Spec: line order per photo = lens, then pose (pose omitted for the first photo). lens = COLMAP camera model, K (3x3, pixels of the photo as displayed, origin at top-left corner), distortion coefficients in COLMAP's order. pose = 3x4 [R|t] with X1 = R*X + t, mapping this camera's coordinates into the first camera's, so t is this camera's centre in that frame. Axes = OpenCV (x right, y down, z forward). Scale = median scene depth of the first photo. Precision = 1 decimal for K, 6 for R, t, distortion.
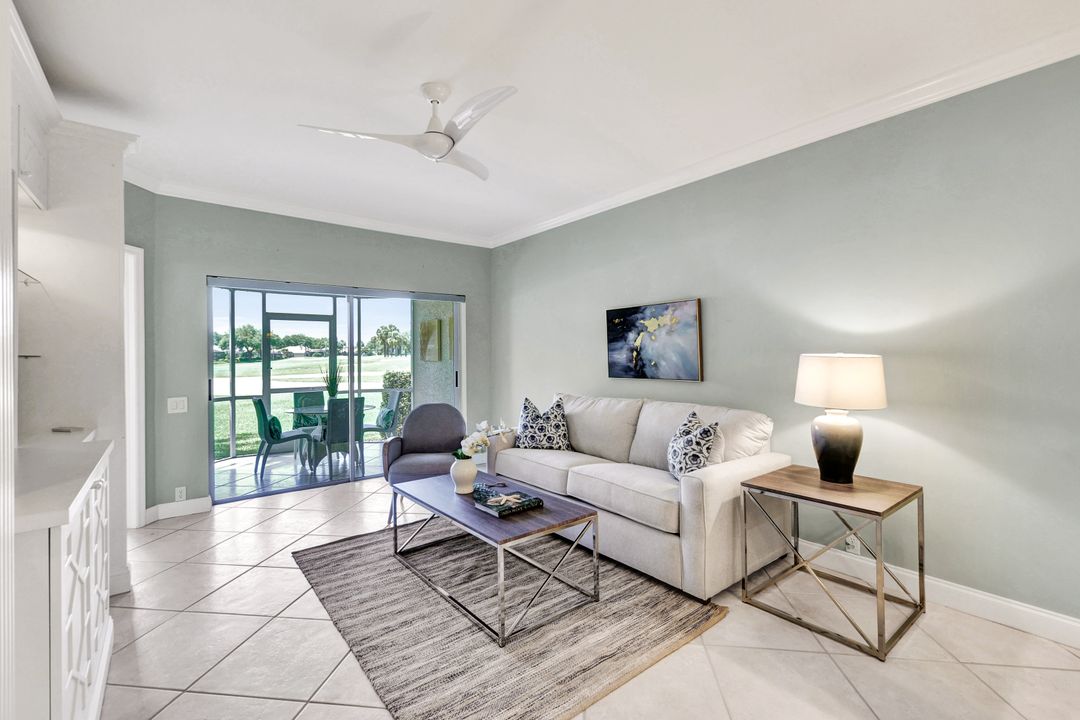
lens RADIAL K [[469.8, 0, 542.8], [0, 469.8, 358.3], [0, 0, 1]] dist [0.001490, 0.000962]
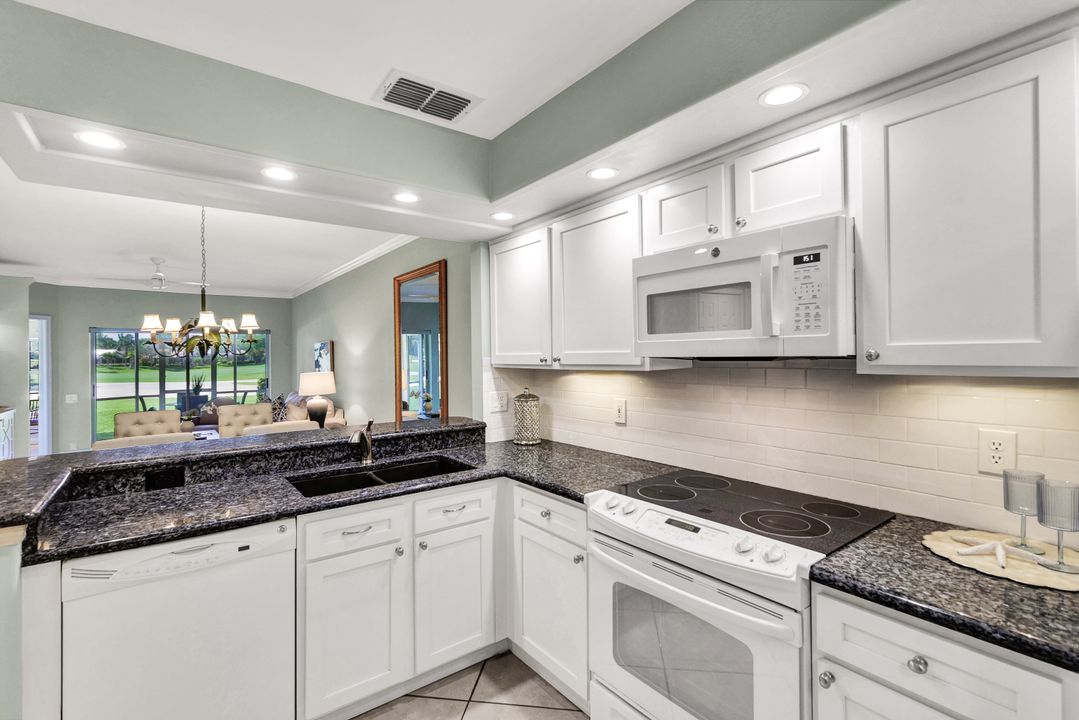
lens RADIAL K [[491.6, 0, 534.8], [0, 491.6, 348.8], [0, 0, 1]] dist [0.011167, -0.000844]
pose [[0.999484, -0.007568, -0.031201, 1.070690], [0.006924, 0.999762, -0.020690, -0.041380], [0.031350, 0.020463, 0.999299, -0.865498]]
